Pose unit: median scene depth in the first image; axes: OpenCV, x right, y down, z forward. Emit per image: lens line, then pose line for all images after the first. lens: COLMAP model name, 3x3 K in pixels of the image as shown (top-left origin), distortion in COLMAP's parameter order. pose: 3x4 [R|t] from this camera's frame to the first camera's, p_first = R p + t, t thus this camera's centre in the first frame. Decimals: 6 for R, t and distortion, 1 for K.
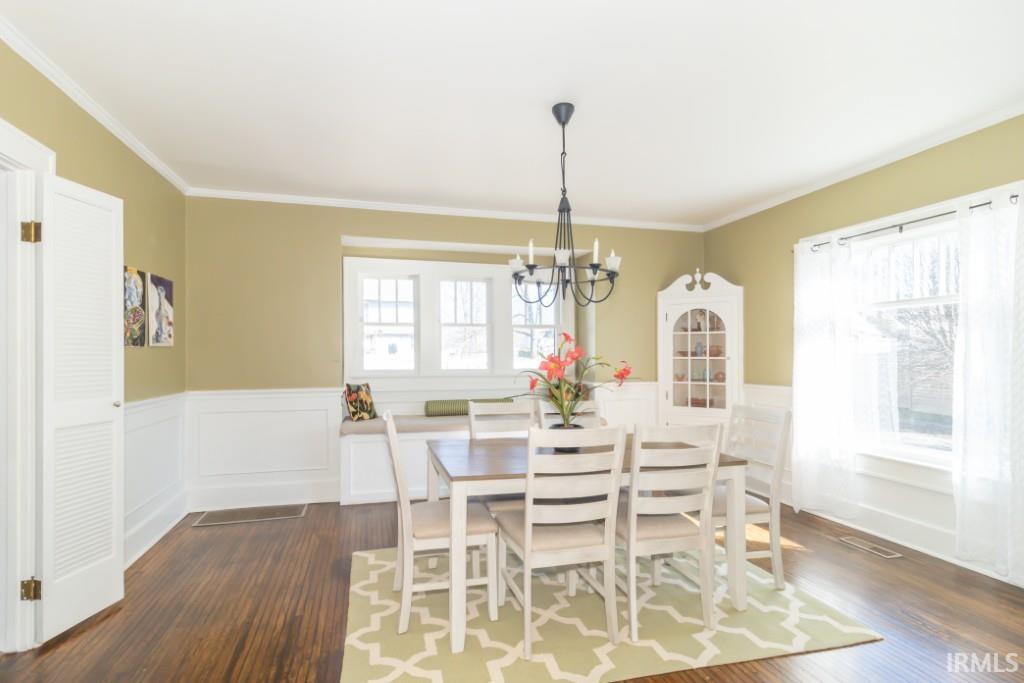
lens RADIAL K [[493.1, 0, 484.2], [0, 493.1, 351.5], [0, 0, 1]] dist [-0.000203, -0.000038]
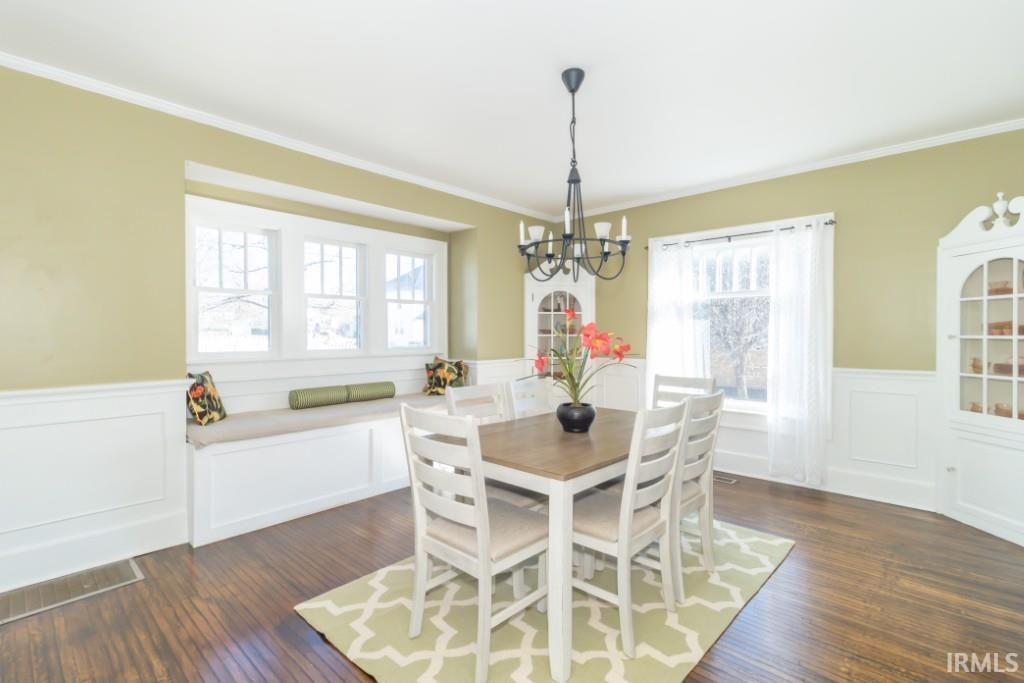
lens RADIAL K [[480.6, 0, 514.6], [0, 480.6, 334.1], [0, 0, 1]] dist [0.001411, -0.000107]
pose [[0.828452, -0.000396, 0.560060, -0.277668], [-0.003729, 0.999974, 0.006223, 0.003631], [-0.560047, -0.007244, 0.828429, 0.172456]]
